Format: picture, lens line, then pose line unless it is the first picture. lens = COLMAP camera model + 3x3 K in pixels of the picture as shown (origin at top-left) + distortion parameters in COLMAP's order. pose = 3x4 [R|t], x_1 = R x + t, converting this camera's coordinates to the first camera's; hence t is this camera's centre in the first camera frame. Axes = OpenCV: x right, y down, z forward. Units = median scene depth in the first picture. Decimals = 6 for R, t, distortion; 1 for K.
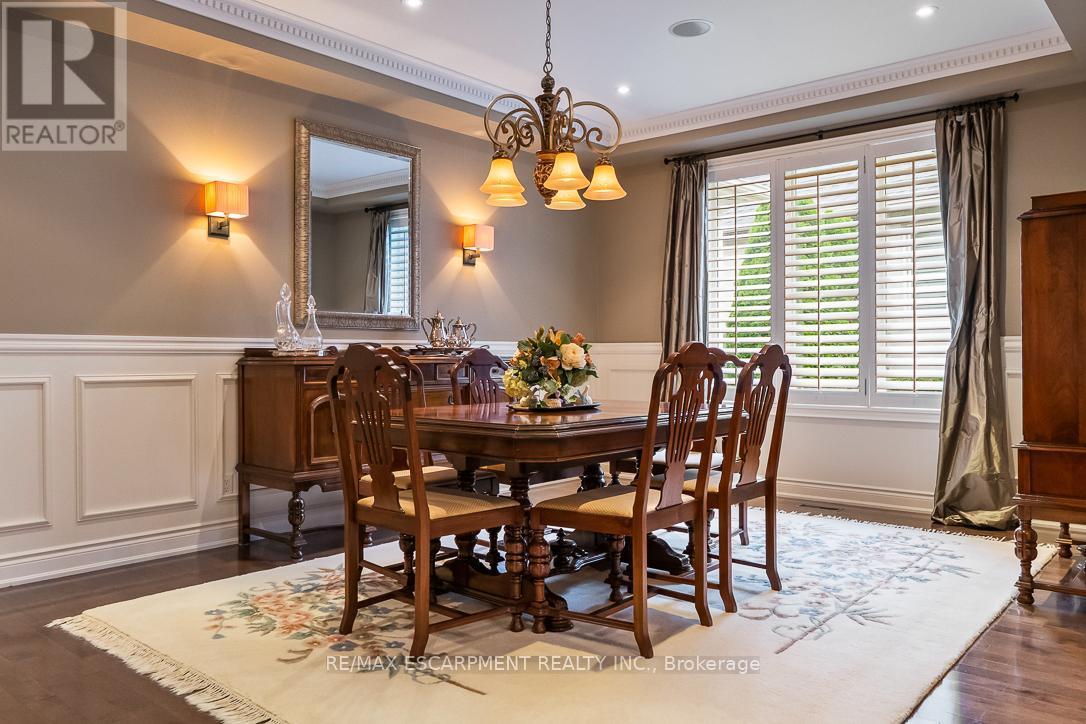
lens RADIAL K [[819.9, 0, 543.4], [0, 819.9, 361.9], [0, 0, 1]] dist [0.003889, 0.007176]
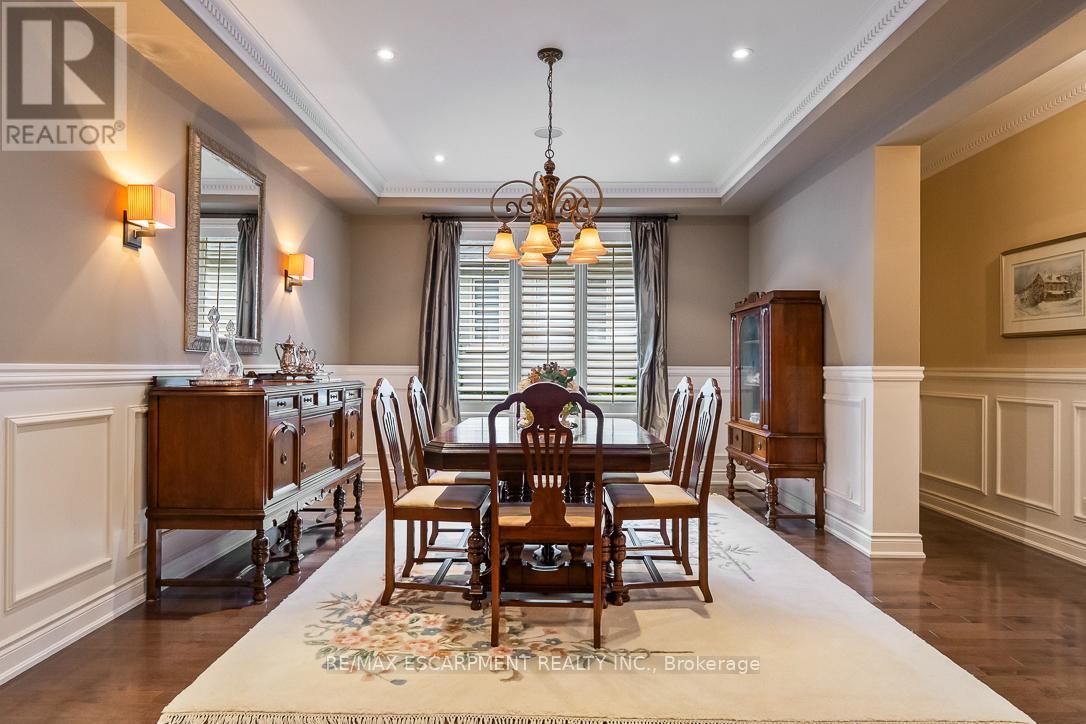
lens RADIAL K [[672.5, 0, 543.4], [0, 672.5, 363.0], [0, 0, 1]] dist [0.017754, -0.005872]
pose [[0.765851, 0.009843, 0.642943, -0.520246], [-0.002364, 0.999919, -0.012492, -0.023112], [-0.643014, 0.008047, 0.765812, 0.179656]]
